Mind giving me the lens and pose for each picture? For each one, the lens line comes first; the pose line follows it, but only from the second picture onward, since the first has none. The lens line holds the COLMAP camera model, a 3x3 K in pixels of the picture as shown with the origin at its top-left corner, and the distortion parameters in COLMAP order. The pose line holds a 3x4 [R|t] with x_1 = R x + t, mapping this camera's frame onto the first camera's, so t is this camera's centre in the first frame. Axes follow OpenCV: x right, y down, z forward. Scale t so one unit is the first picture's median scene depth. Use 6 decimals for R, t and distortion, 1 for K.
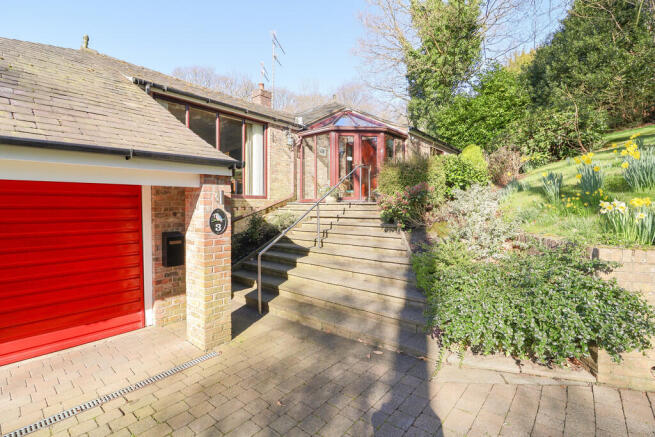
lens RADIAL K [[302.5, 0, 327.5], [0, 302.5, 216.8], [0, 0, 1]] dist [-0.017371, -0.002391]
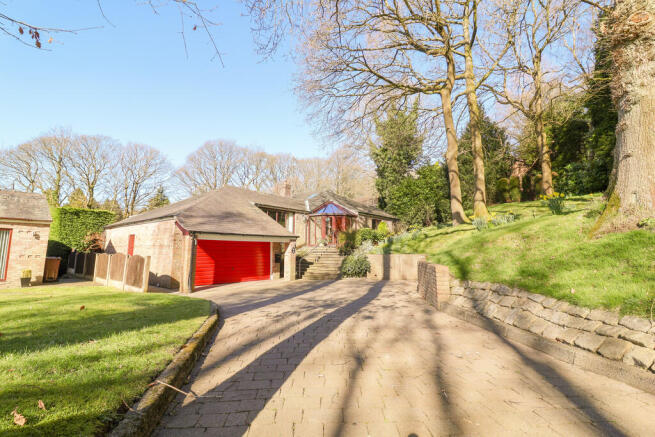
lens RADIAL K [[302.5, 0, 327.2], [0, 302.5, 217.4], [0, 0, 1]] dist [-0.017371, -0.002391]
pose [[0.999888, 0.008519, 0.012270, 0.019199], [-0.006711, 0.990062, -0.140469, 0.053609], [-0.013345, 0.140371, 0.990009, -1.211749]]
